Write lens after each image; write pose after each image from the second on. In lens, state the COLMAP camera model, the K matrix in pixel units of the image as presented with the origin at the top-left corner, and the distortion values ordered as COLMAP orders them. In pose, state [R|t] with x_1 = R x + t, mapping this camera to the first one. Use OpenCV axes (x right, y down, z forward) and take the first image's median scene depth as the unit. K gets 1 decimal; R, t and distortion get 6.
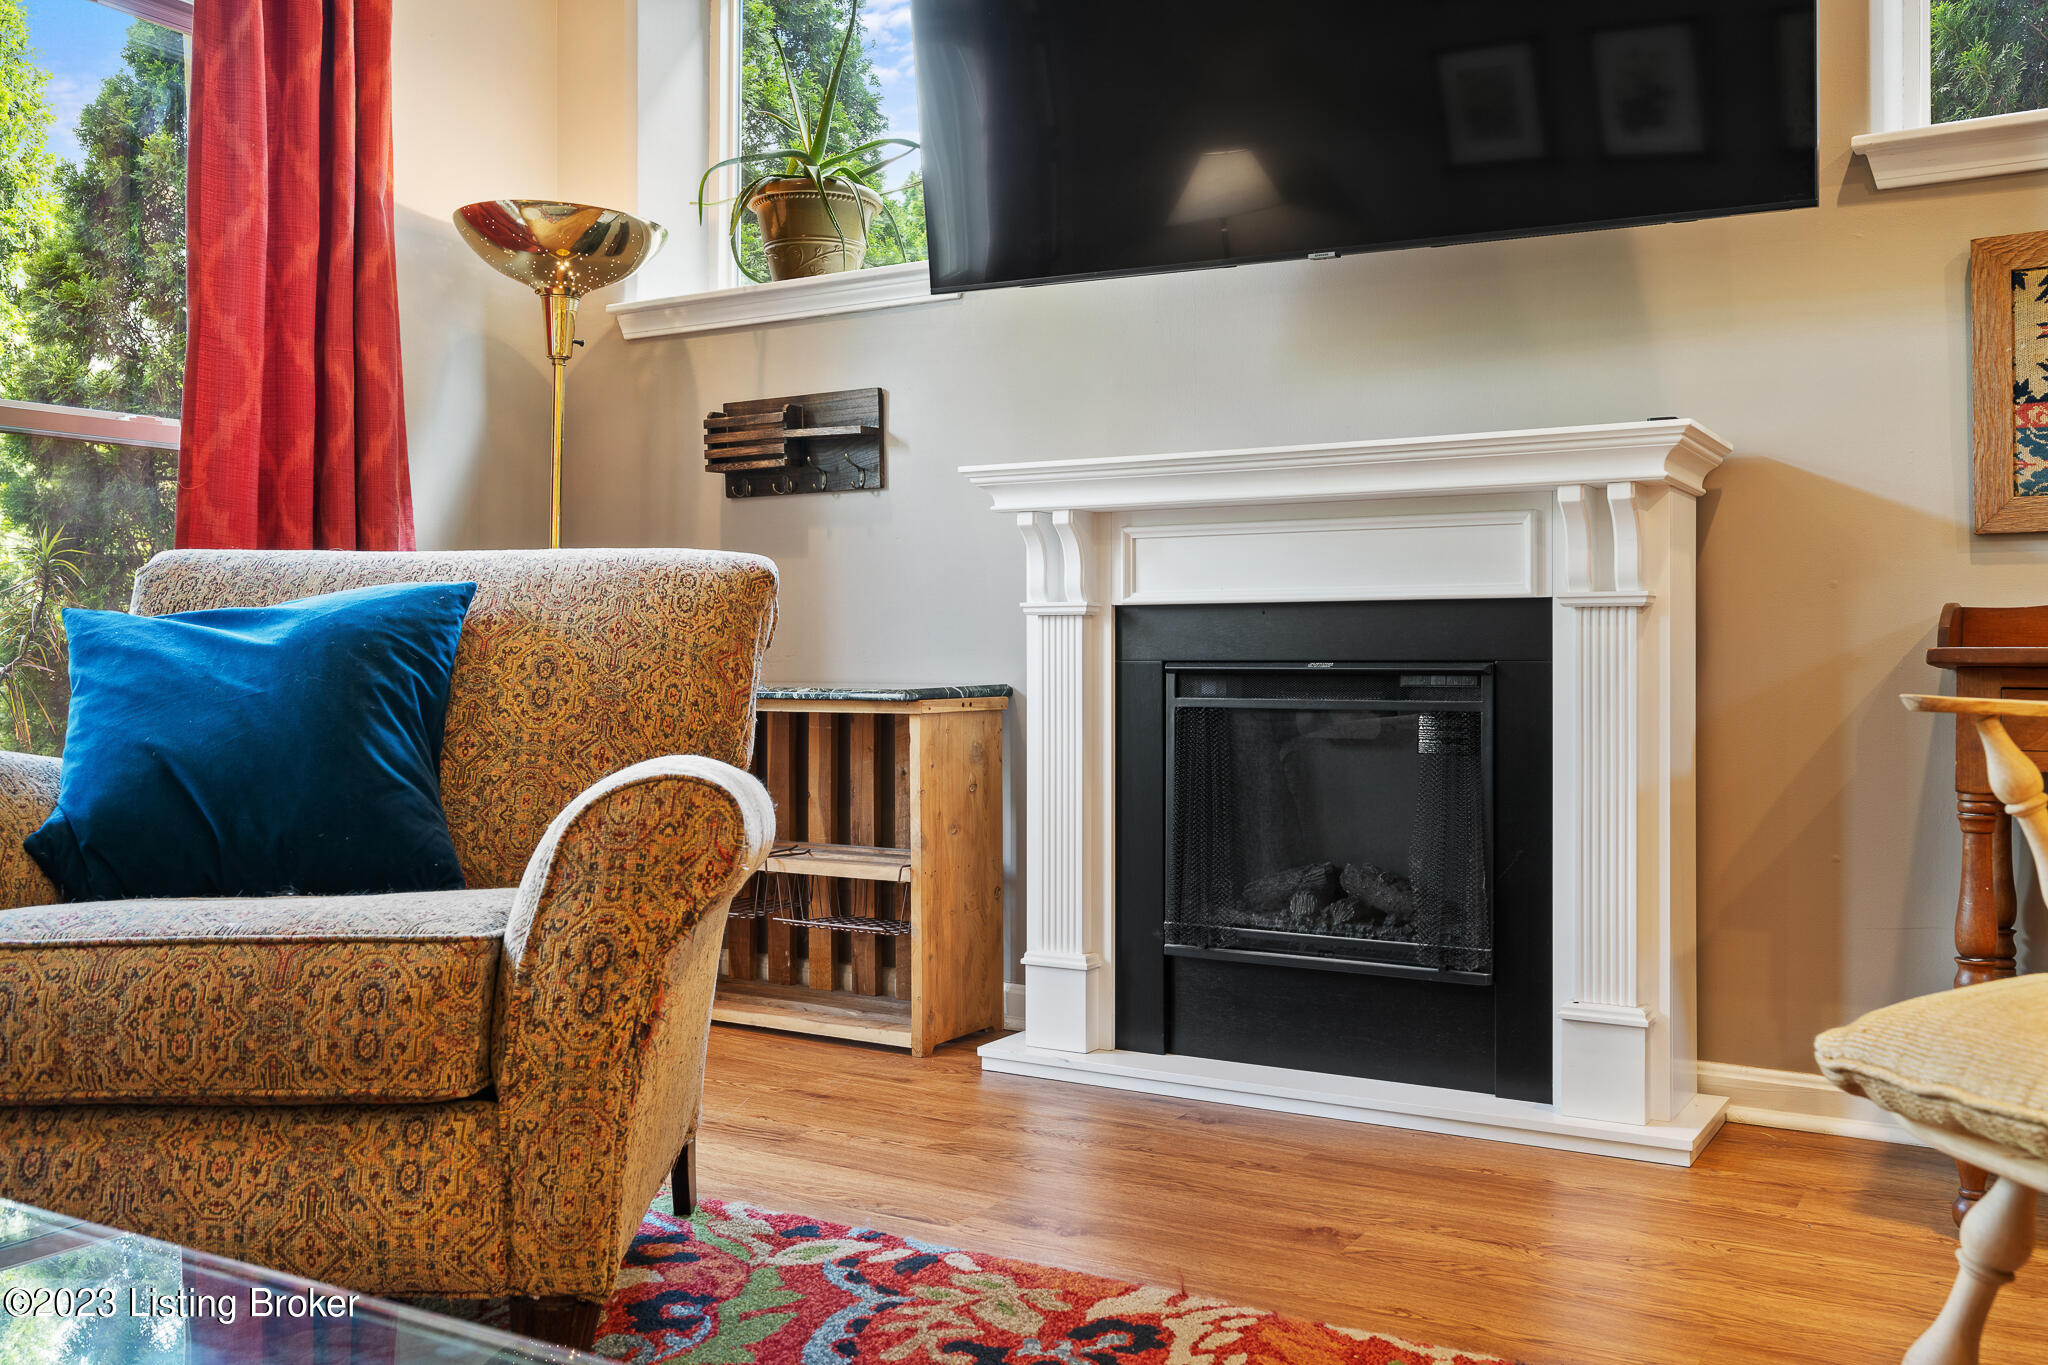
lens RADIAL K [[1761.9, 0, 1026.5], [0, 1761.9, 671.4], [0, 0, 1]] dist [0.002473, -0.015193]
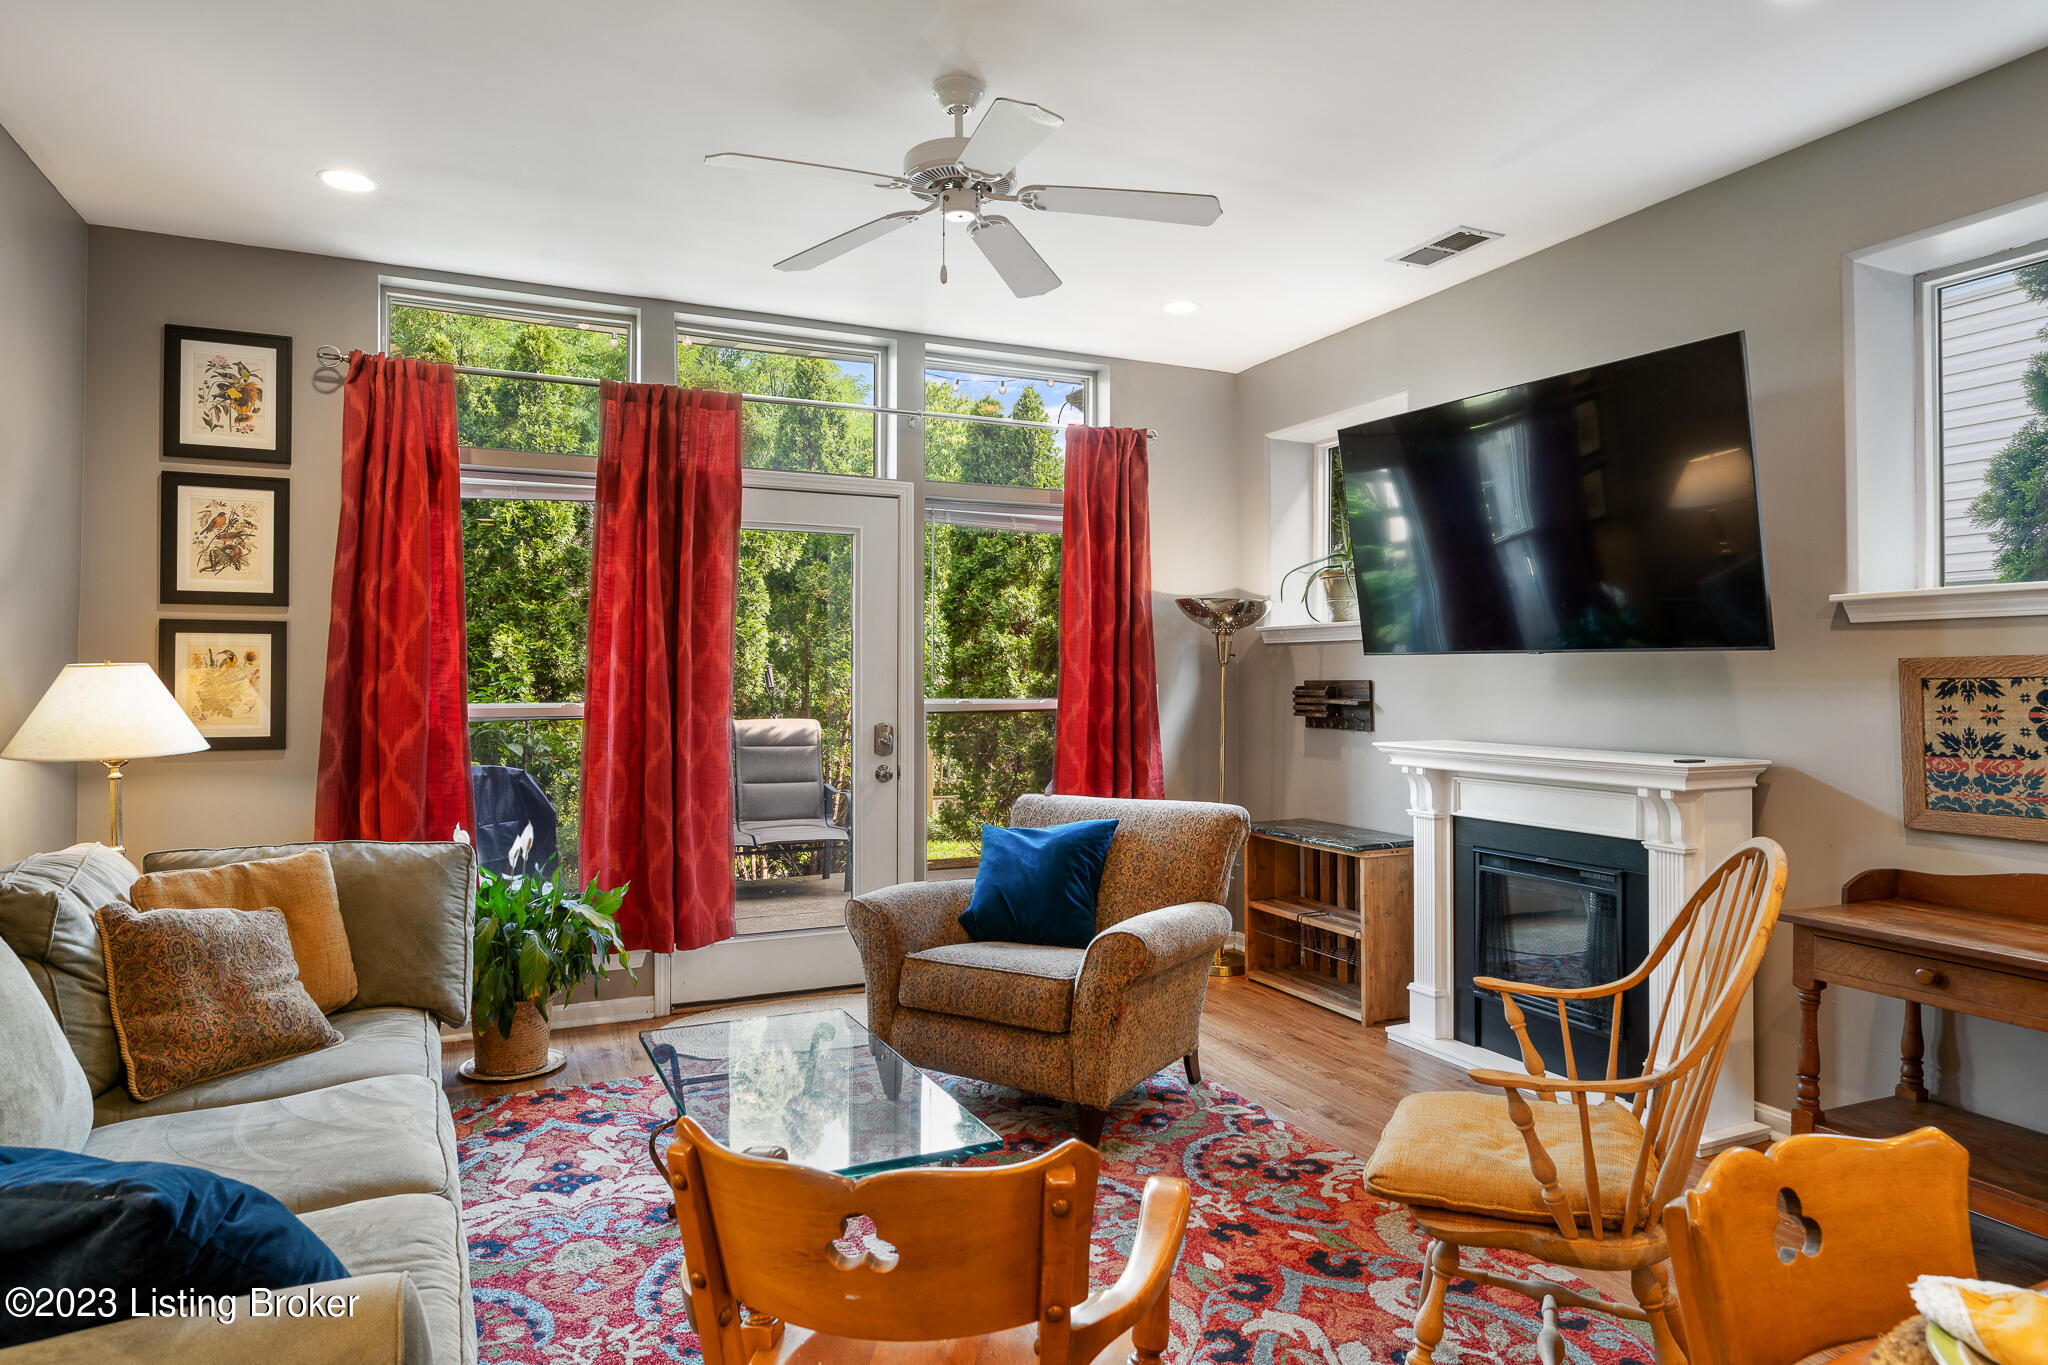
lens RADIAL K [[1188.5, 0, 1033.5], [0, 1188.5, 675.3], [0, 0, 1]] dist [-0.001338, -0.002439]
pose [[0.836213, -0.001662, -0.548402, 0.445342], [-0.004105, 0.999948, -0.009290, -0.205409], [0.548389, 0.010020, 0.836163, -0.428238]]
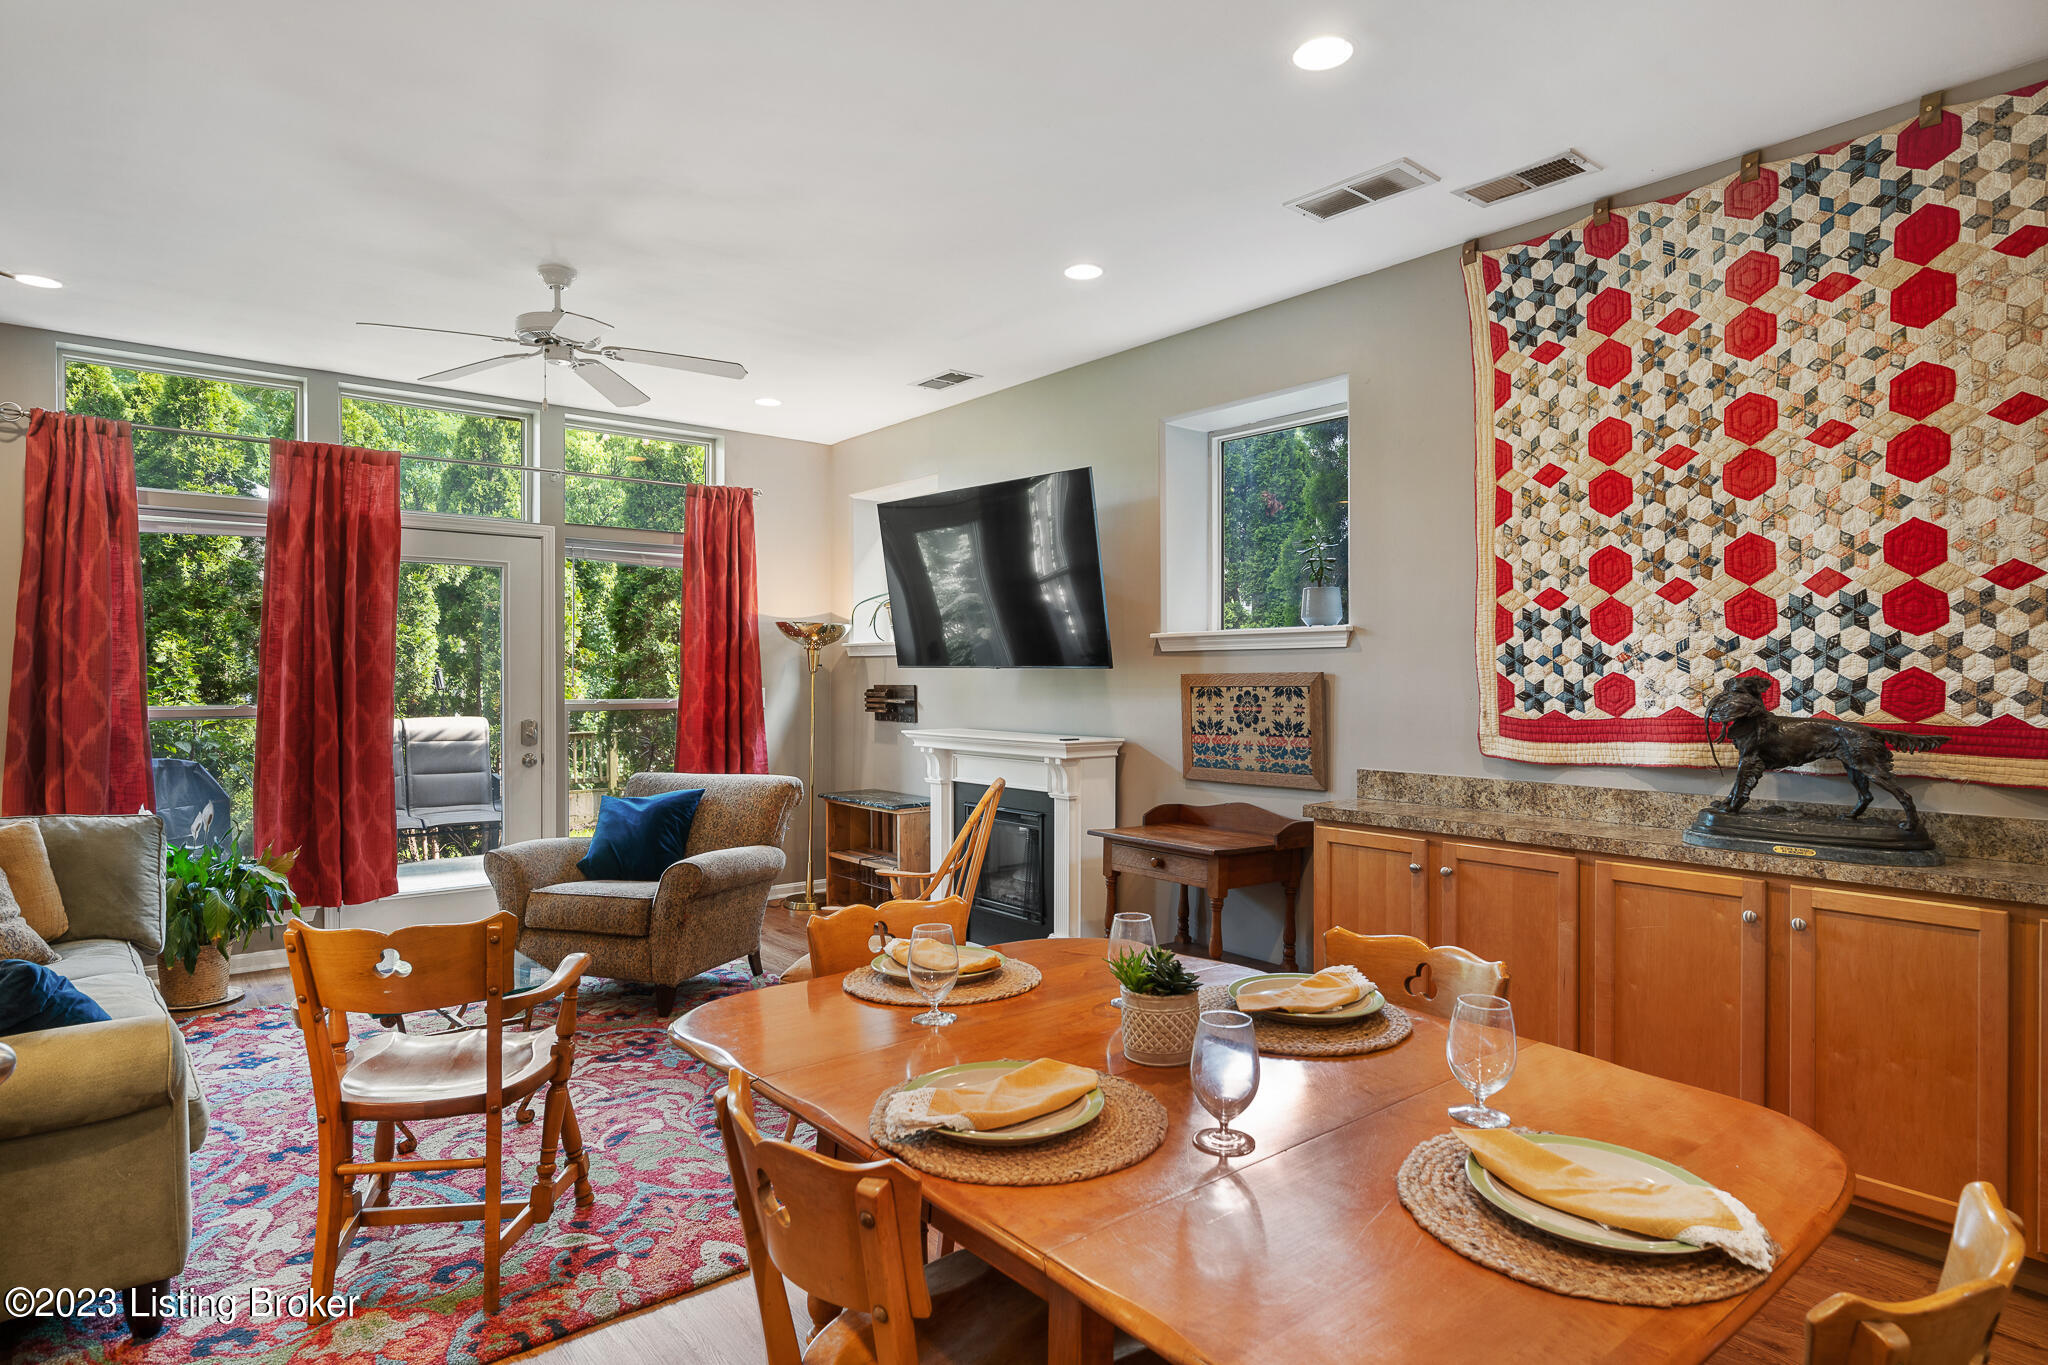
lens RADIAL K [[1124.6, 0, 1026.2], [0, 1124.6, 691.6], [0, 0, 1]] dist [-0.004077, -0.000356]
pose [[0.945170, 0.005305, -0.326535, 0.852238], [-0.003488, 0.999975, 0.006149, -0.218272], [0.326559, -0.004673, 0.945165, -0.748001]]
